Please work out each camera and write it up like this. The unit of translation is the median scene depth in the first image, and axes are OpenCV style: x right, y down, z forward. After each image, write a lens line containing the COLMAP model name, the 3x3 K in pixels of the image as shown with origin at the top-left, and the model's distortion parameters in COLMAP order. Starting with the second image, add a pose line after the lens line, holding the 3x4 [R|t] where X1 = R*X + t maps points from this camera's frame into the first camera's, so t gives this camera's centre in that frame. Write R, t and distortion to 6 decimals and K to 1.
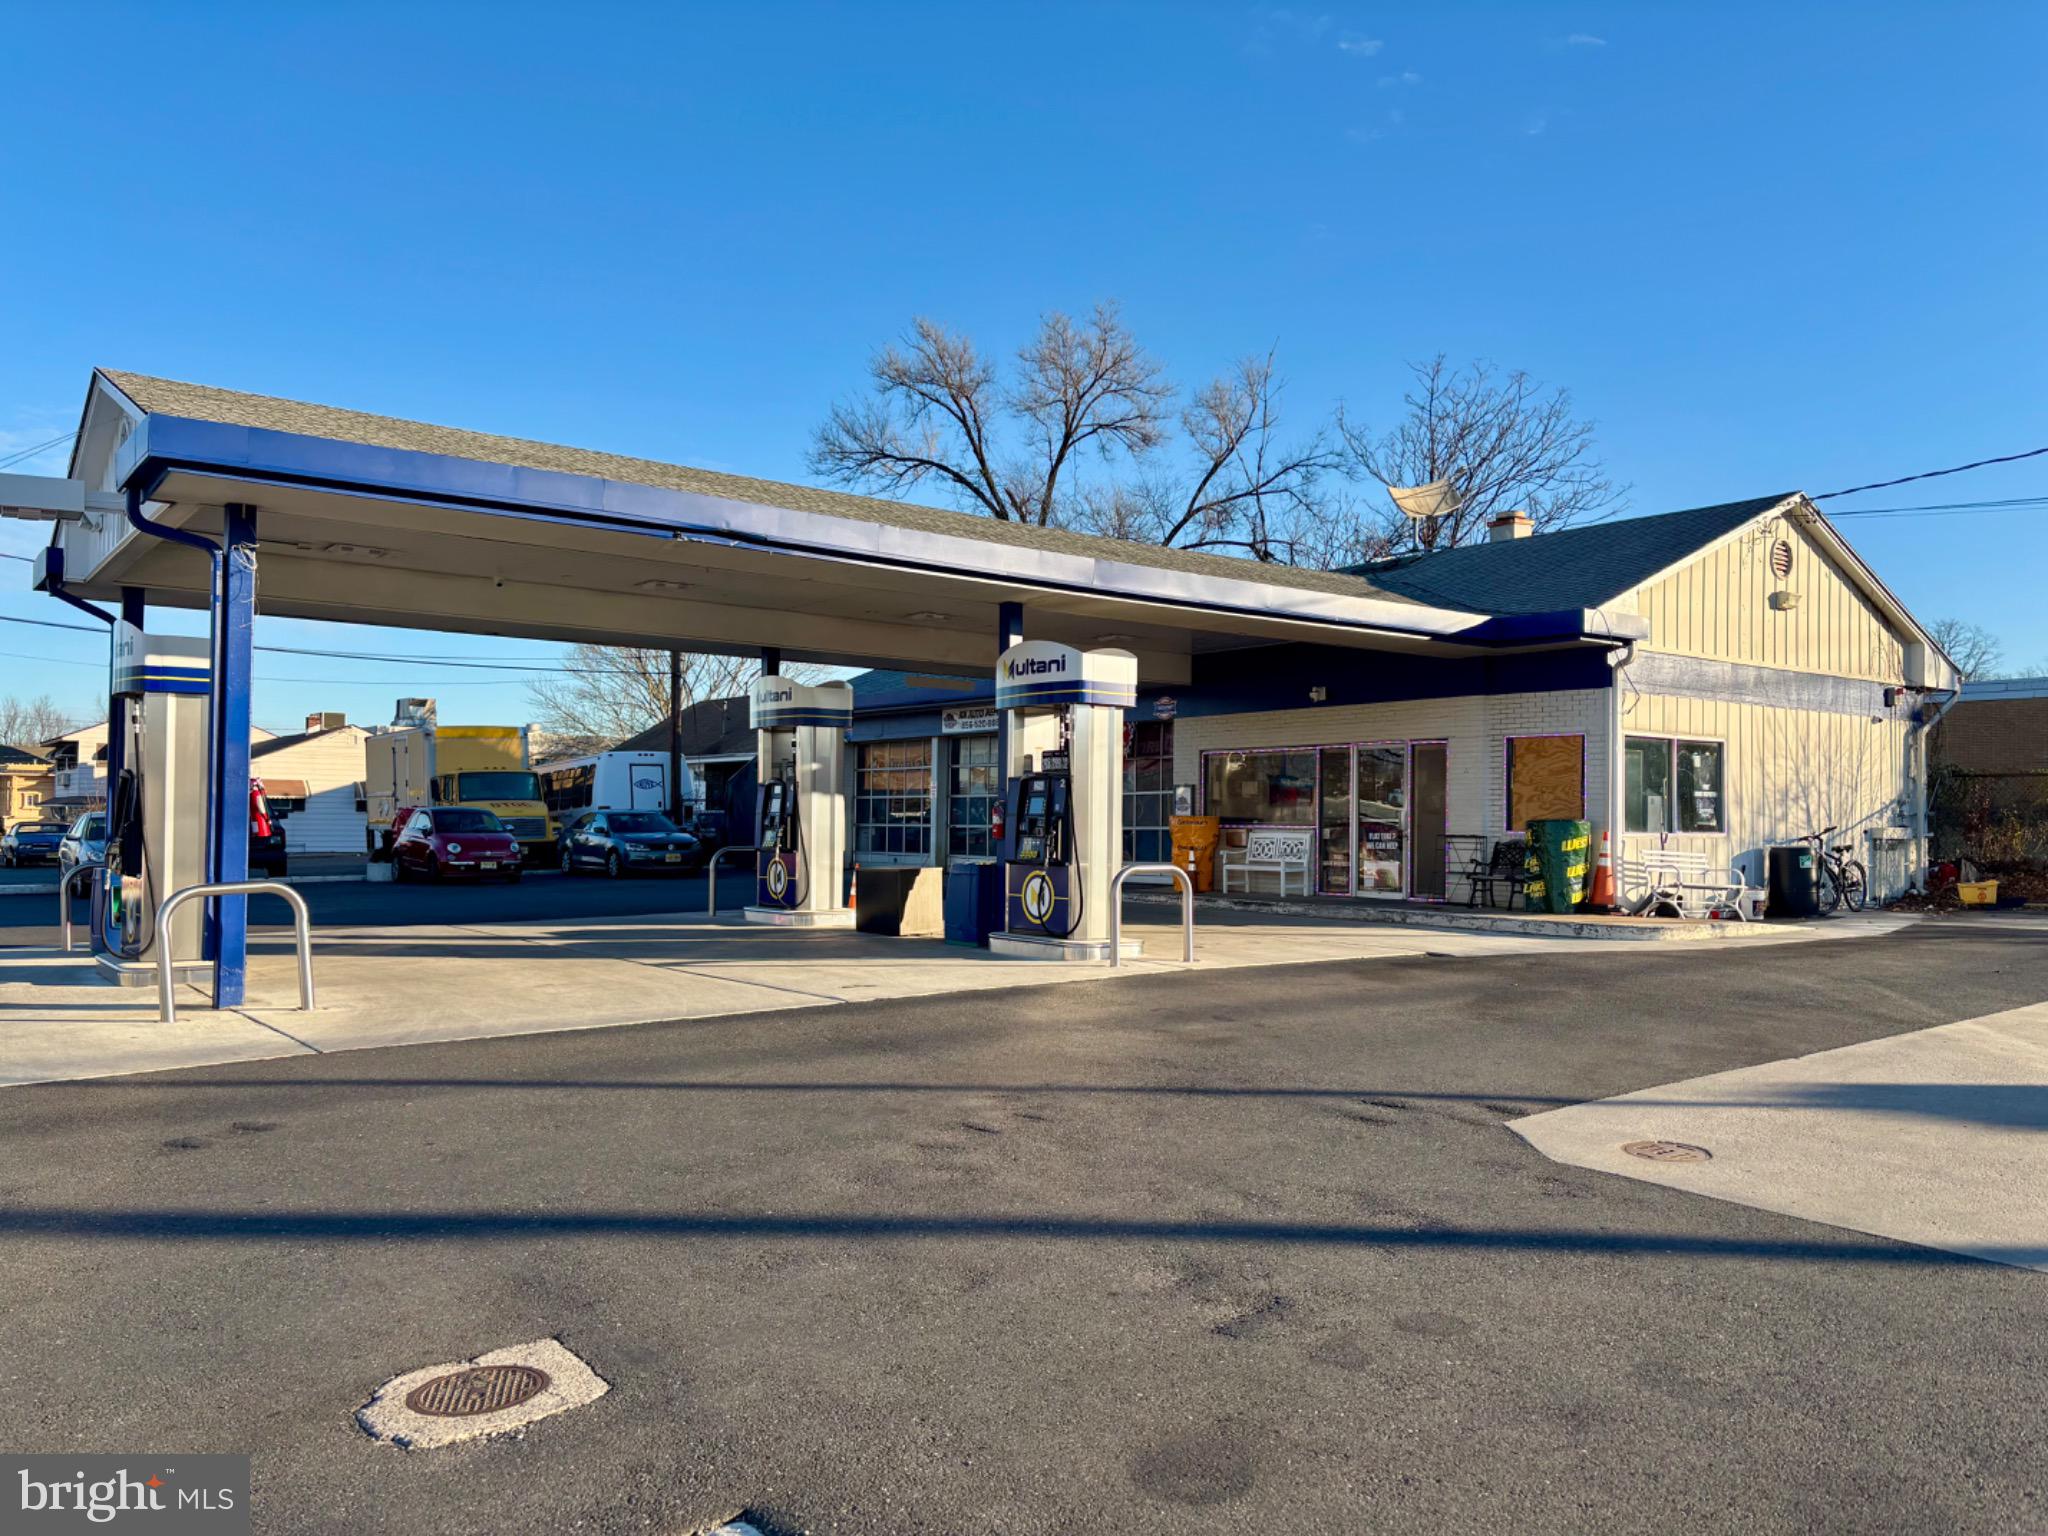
lens RADIAL K [[1549.7, 0, 1024.0], [0, 1549.7, 768.0], [0, 0, 1]] dist [0.029101, -0.003081]
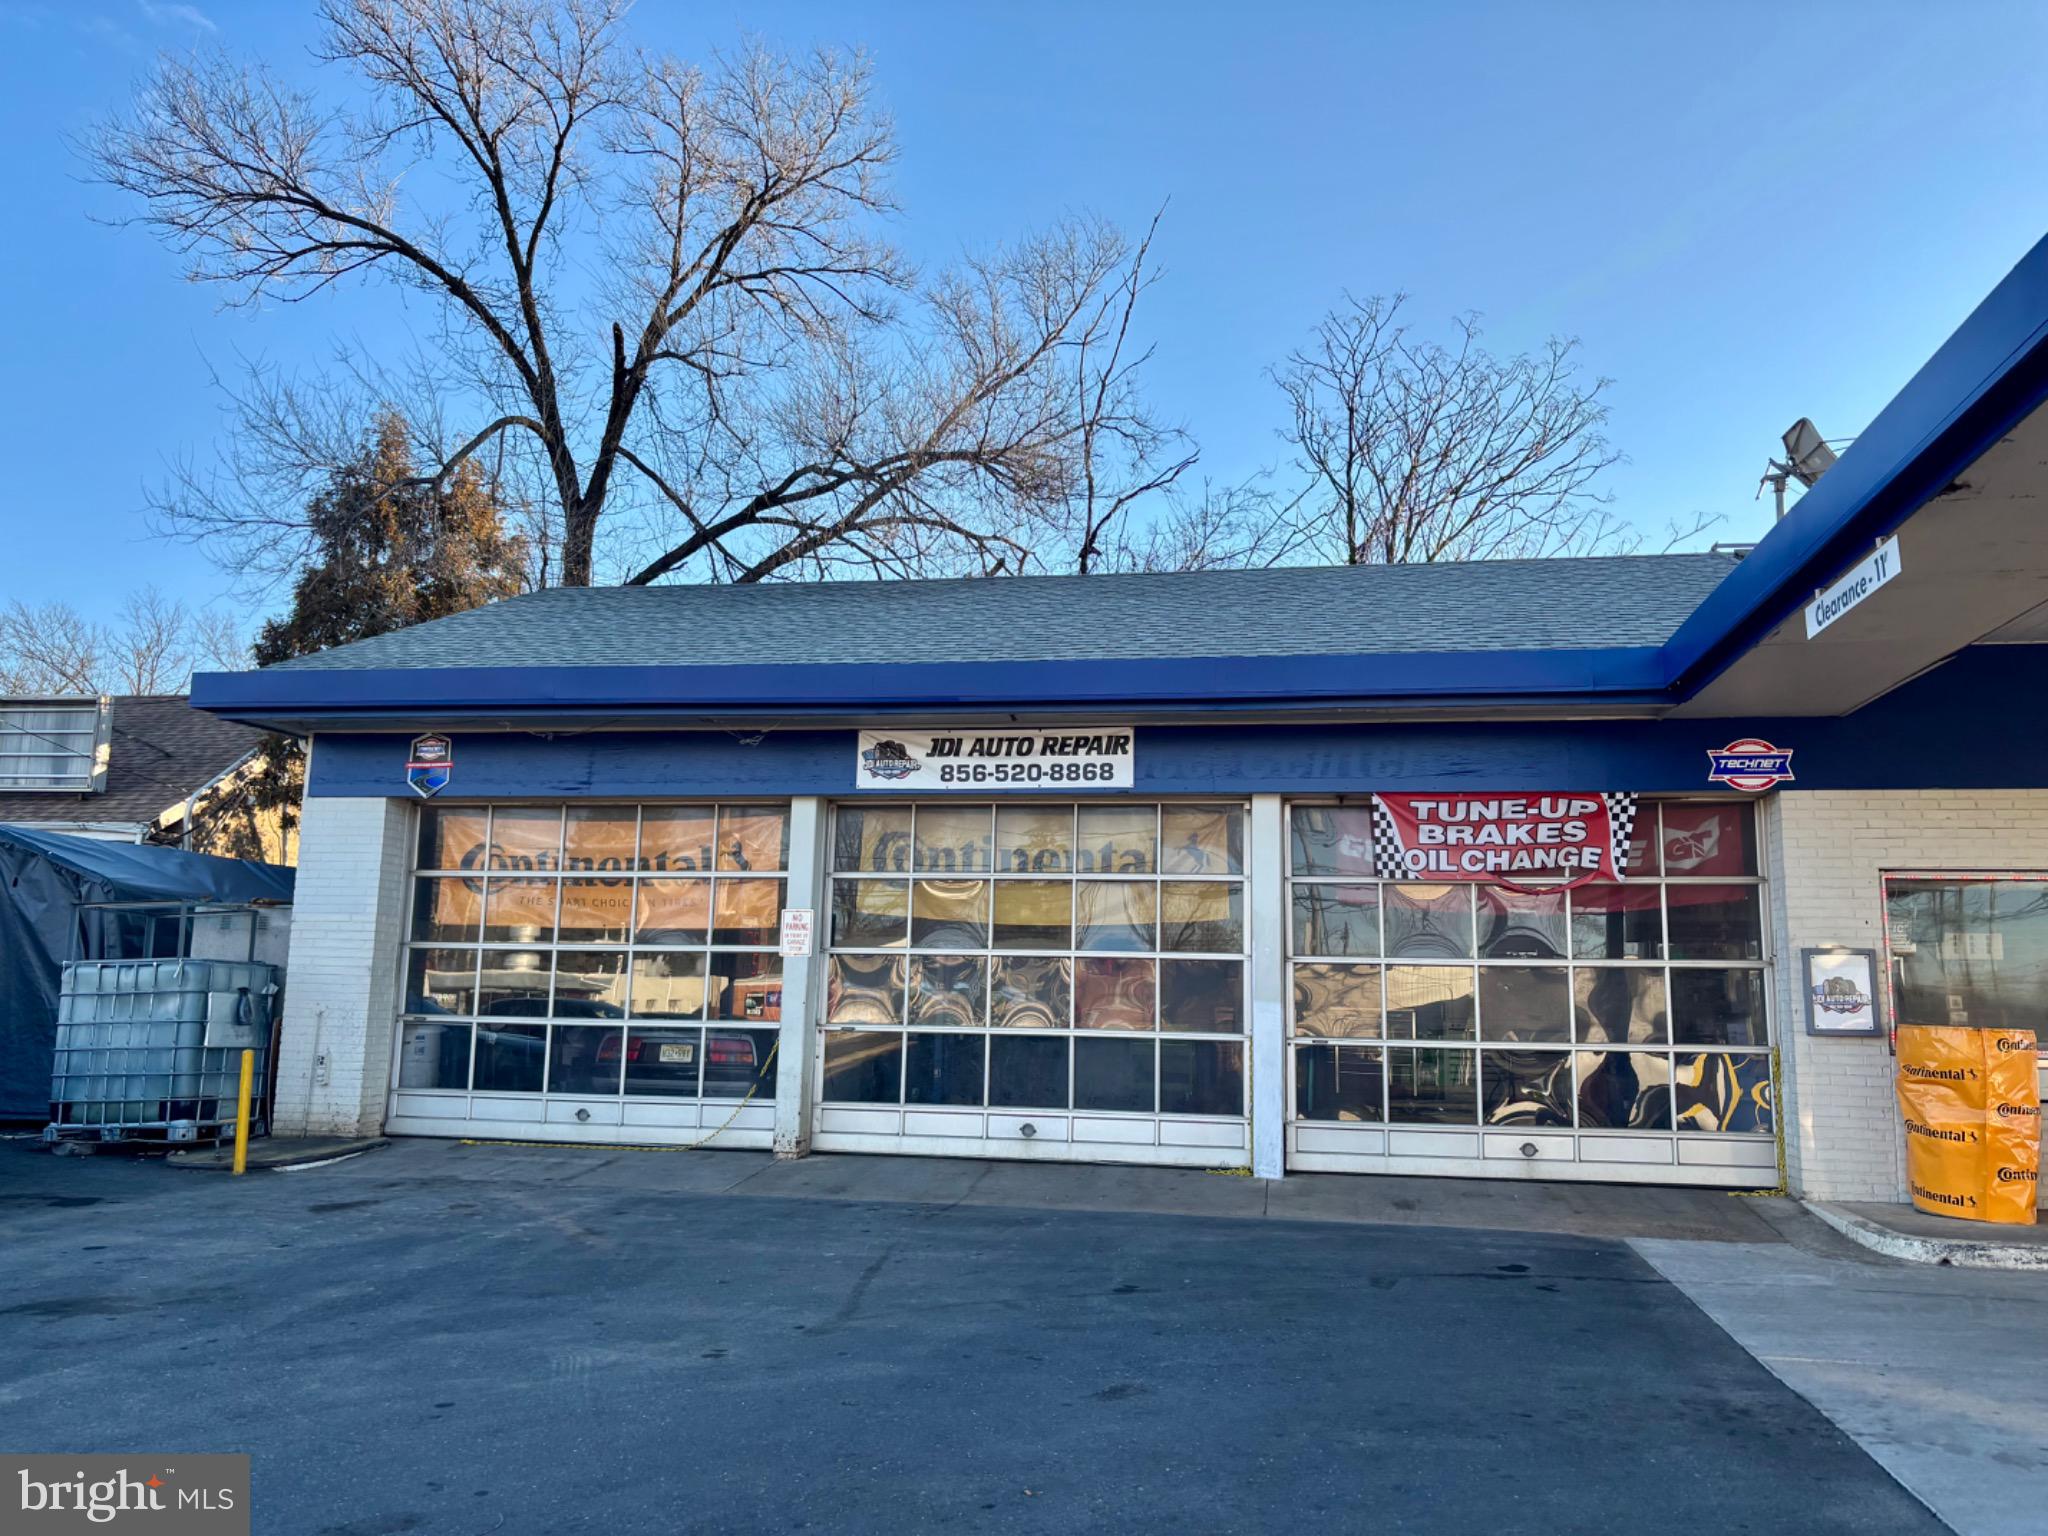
lens RADIAL K [[1549.7, 0, 1024.0], [0, 1549.7, 768.0], [0, 0, 1]] dist [0.029101, -0.003081]
pose [[0.748407, 0.105707, 0.654762, -0.300795], [-0.040367, 0.992647, -0.114115, 0.016888], [-0.662010, 0.058974, 0.747171, 0.720755]]
